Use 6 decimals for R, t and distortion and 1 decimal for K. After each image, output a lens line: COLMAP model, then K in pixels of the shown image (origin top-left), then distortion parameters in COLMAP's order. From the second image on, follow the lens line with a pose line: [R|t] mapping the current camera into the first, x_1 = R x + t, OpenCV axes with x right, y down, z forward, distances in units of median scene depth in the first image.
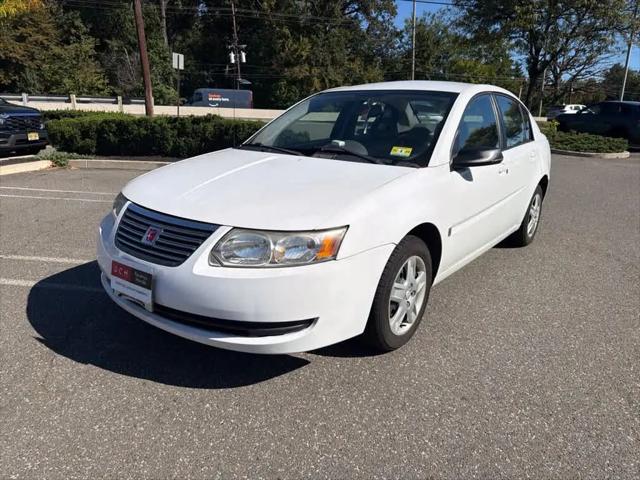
lens RADIAL K [[456.7, 0, 311.4], [0, 456.7, 239.3], [0, 0, 1]] dist [0.014920, -0.020710]
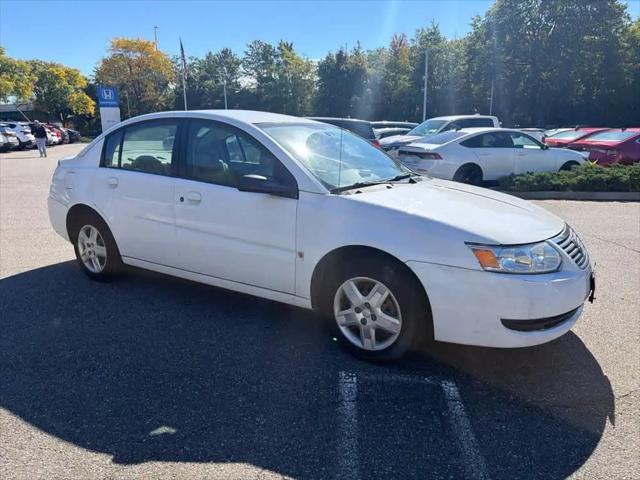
lens RADIAL K [[456.7, 0, 317.2], [0, 456.7, 240.8], [0, 0, 1]] dist [0.014920, -0.020710]
pose [[-0.085485, -0.250667, 0.964292, -0.063411], [0.264229, 0.927476, 0.264521, -0.023075], [-0.960664, 0.277406, -0.013052, 0.071267]]
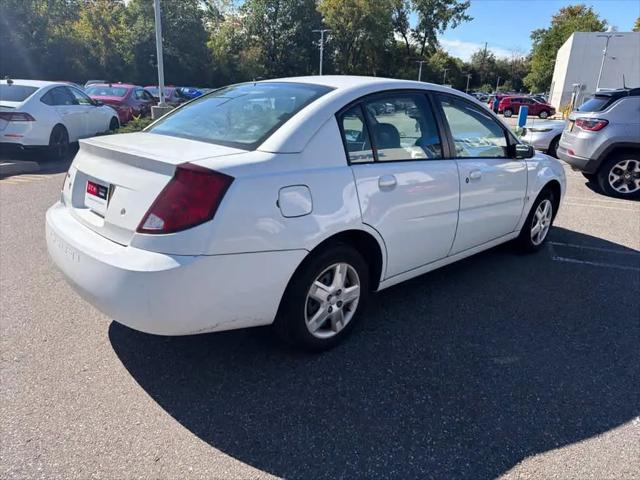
lens RADIAL K [[457.1, 0, 316.4], [0, 457.1, 242.6], [0, 0, 1]] dist [0.013824, -0.020968]
pose [[-0.985928, -0.103331, 0.131408, 0.012955], [-0.013896, 0.834019, 0.551561, -0.043245], [-0.166590, 0.541974, -0.823718, 0.145866]]
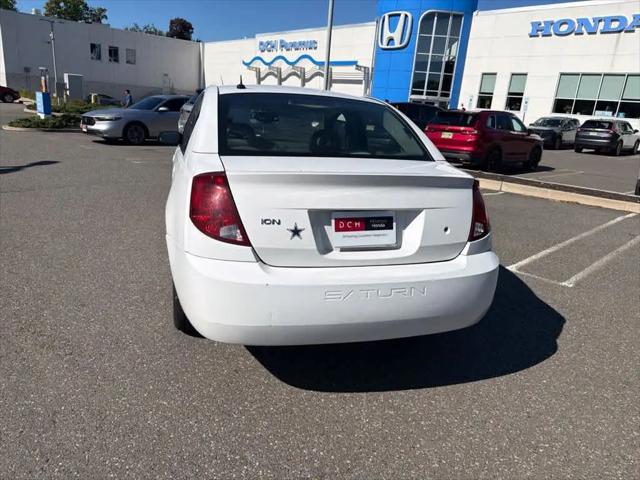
lens RADIAL K [[456.7, 0, 316.2], [0, 456.7, 241.3], [0, 0, 1]] dist [0.014920, -0.020710]
pose [[-0.584740, 0.165689, -0.794120, 0.076752], [-0.295682, 0.868046, 0.398835, -0.035829], [0.755415, 0.468021, -0.458590, 0.125312]]
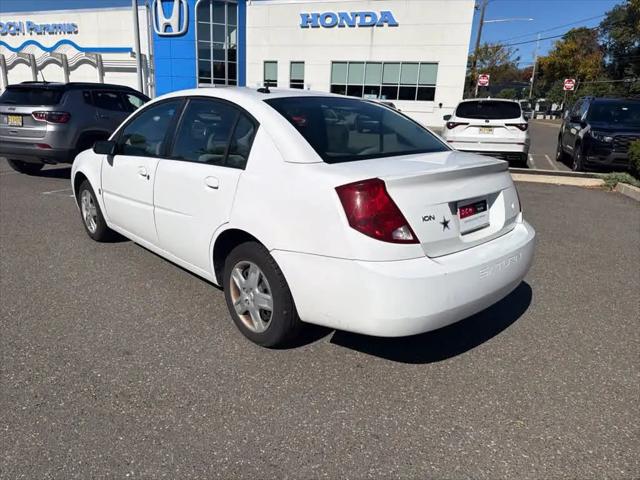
lens RADIAL K [[456.7, 0, 315.4], [0, 456.7, 241.8], [0, 0, 1]] dist [0.014920, -0.020710]
pose [[-0.150311, 0.252678, -0.955804, 0.091119], [-0.297646, 0.910365, 0.287474, -0.027878], [0.942769, 0.327702, -0.061629, 0.097321]]
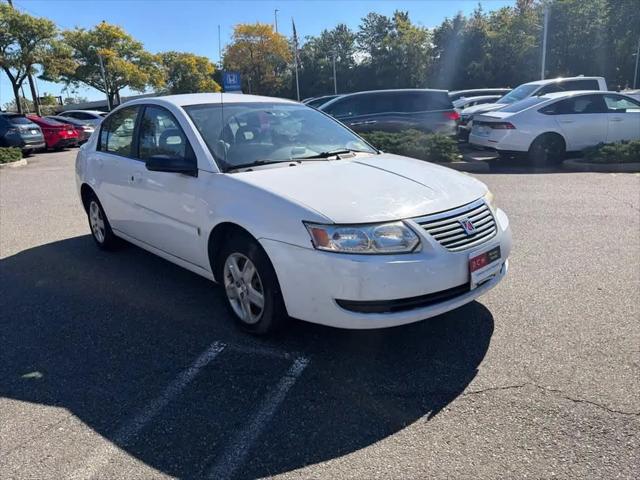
lens RADIAL K [[456.7, 0, 317.8], [0, 456.7, 234.7], [0, 0, 1]] dist [0.014920, -0.020710]
pose [[0.172023, -0.287468, 0.942216, -0.063380], [0.313409, 0.922746, 0.224308, -0.015400], [-0.933907, 0.256713, 0.248828, 0.044527]]
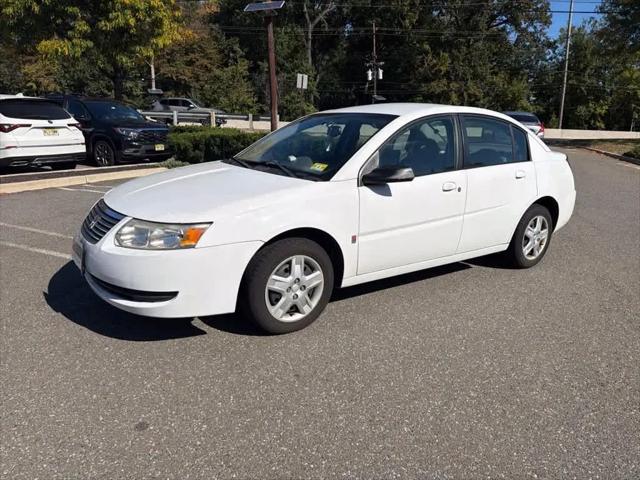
lens RADIAL K [[456.7, 0, 316.7], [0, 456.7, 237.3], [0, 0, 1]] dist [0.014920, -0.020710]
pose [[0.957642, 0.072476, -0.278690, 0.027800], [-0.081990, 0.996377, -0.022616, 0.000604], [0.276041, 0.044507, 0.960115, -0.005424]]
